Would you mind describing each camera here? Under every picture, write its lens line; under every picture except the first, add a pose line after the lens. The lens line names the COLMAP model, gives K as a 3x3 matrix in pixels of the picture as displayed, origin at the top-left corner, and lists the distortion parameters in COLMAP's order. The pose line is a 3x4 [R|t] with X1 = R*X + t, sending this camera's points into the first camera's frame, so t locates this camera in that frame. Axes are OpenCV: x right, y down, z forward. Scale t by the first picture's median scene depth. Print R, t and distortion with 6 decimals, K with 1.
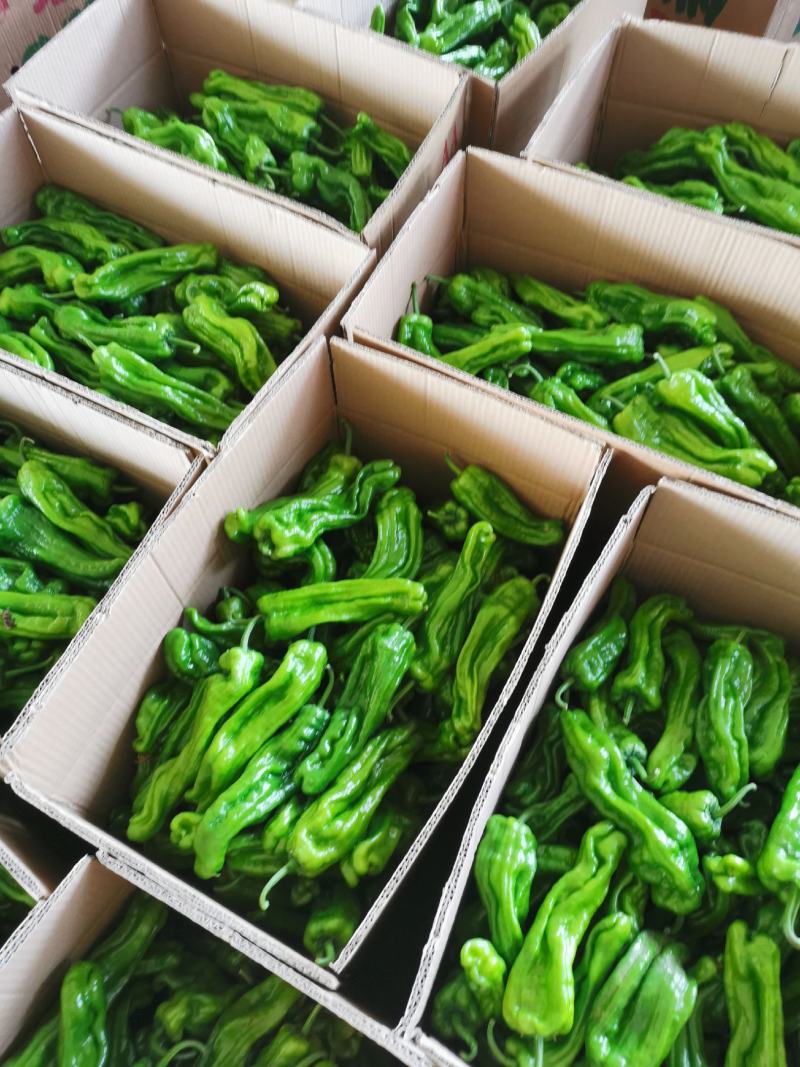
lens RADIAL K [[712.1, 0, 401.3], [0, 712.1, 548.0], [0, 0, 1]] dist [0.026204, -0.031959]
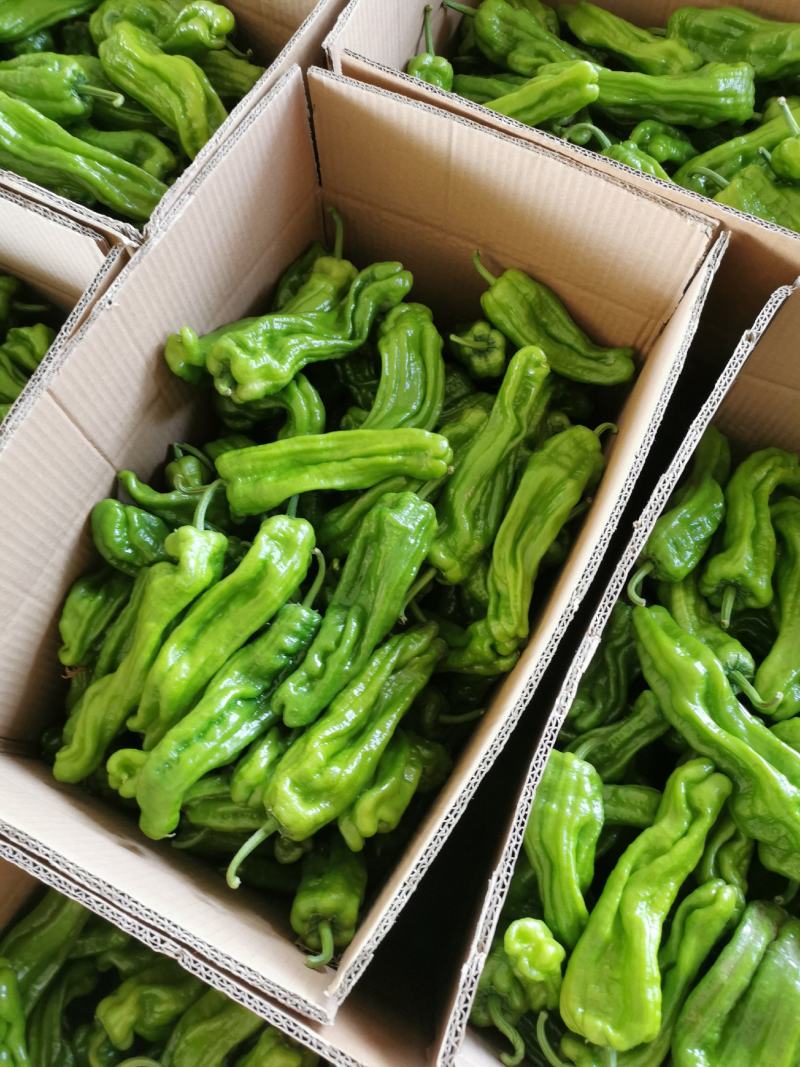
lens RADIAL K [[712.1, 0, 401.3], [0, 712.1, 548.0], [0, 0, 1]] dist [0.026204, -0.031959]
pose [[0.999972, -0.006422, 0.003730, -0.018885], [0.005611, 0.982309, 0.187184, 0.027754], [-0.004866, -0.187158, 0.982318, 0.284852]]
